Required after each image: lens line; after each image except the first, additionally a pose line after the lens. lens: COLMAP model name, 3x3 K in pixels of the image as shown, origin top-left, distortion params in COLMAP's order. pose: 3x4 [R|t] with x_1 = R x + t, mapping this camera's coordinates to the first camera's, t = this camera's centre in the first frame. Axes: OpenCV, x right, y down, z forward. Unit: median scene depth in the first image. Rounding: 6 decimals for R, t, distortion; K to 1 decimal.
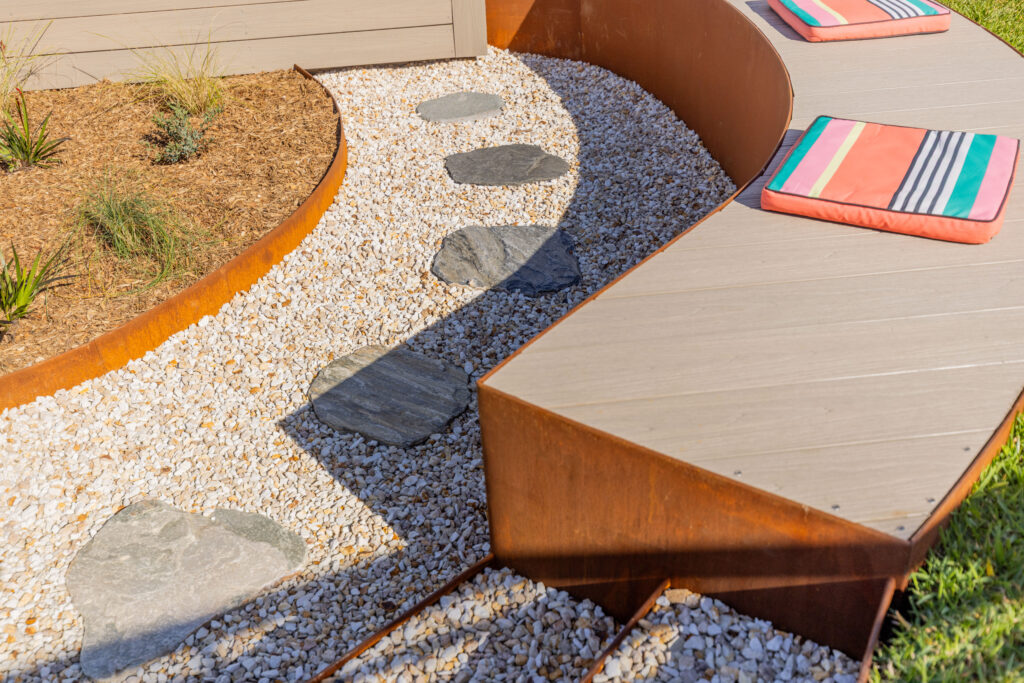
lens RADIAL K [[973.8, 0, 512.0], [0, 973.8, 341.5], [0, 0, 1]] dist [0.005343, 0.000795]
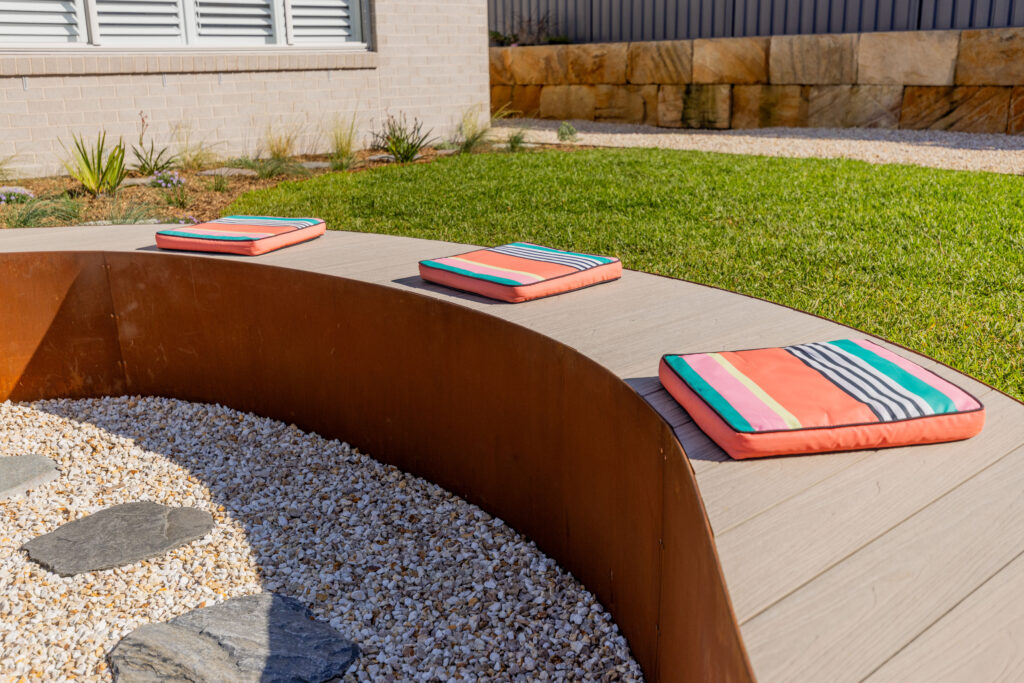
lens RADIAL K [[1005.9, 0, 512.0], [0, 1005.9, 341.5], [0, 0, 1]] dist [0.005106, -0.000185]
pose [[0.797581, -0.135125, 0.587882, -0.205236], [0.321849, 0.919598, -0.225283, -0.058851], [-0.510174, 0.368891, 0.776944, 0.256351]]
